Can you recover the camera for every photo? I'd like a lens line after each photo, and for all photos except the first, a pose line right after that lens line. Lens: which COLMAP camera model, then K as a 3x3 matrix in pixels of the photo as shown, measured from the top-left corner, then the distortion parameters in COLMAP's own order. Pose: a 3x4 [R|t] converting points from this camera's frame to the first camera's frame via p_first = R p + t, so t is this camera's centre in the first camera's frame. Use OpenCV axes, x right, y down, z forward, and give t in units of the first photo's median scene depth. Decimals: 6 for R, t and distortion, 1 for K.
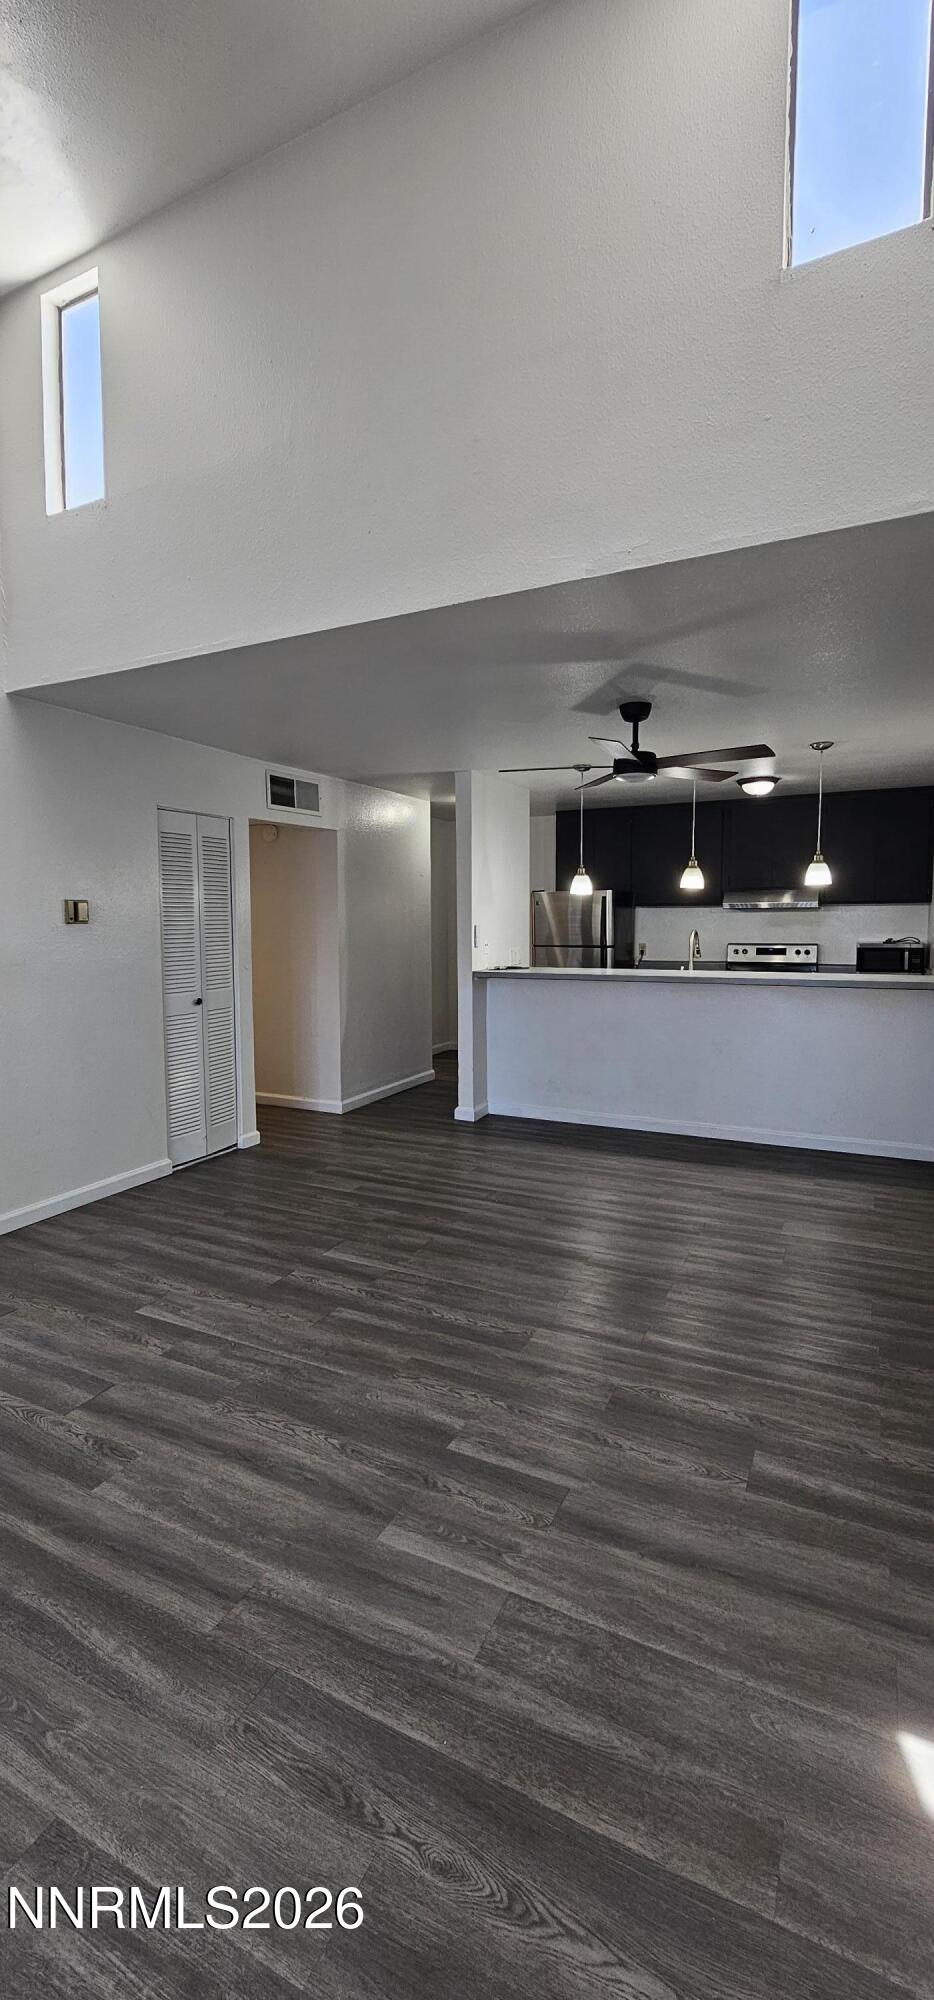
lens RADIAL K [[831.3, 0, 466.7], [0, 831.3, 956.0], [0, 0, 1]] dist [-0.000277, -0.000105]
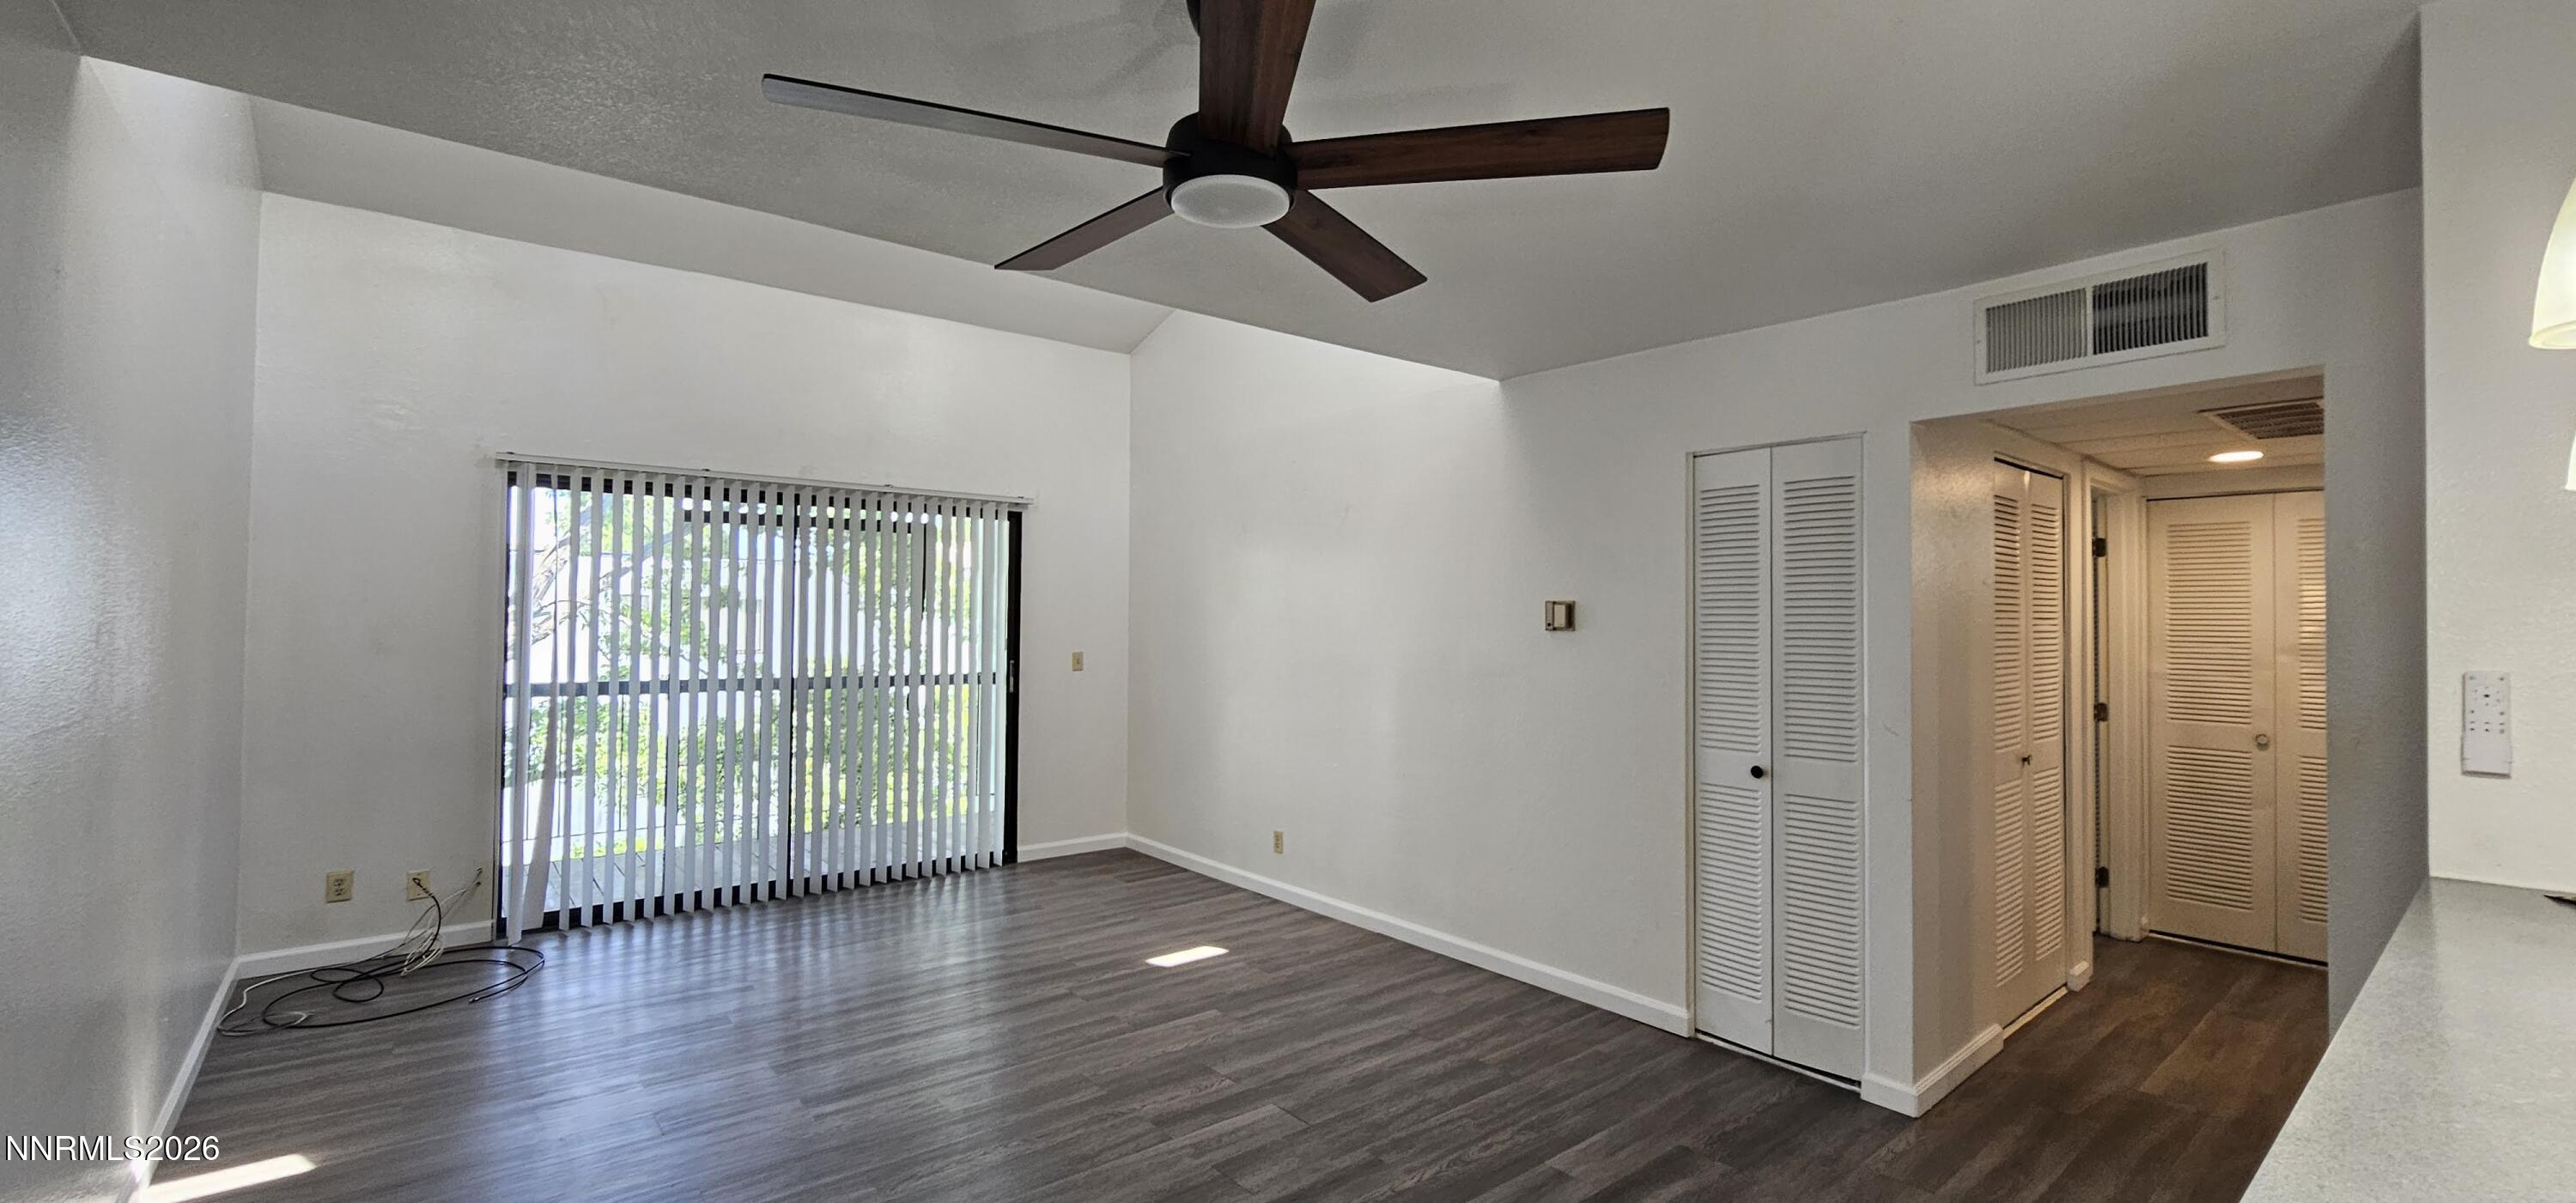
lens RADIAL K [[1056.0, 0, 1307.2], [0, 1056.0, 602.4], [0, 0, 1]] dist [-0.001932, 0.000223]
pose [[-0.395539, -0.012747, -0.918361, 0.749657], [-0.051905, 0.998616, 0.008495, -0.084553], [0.916981, 0.051028, -0.395653, 1.599410]]
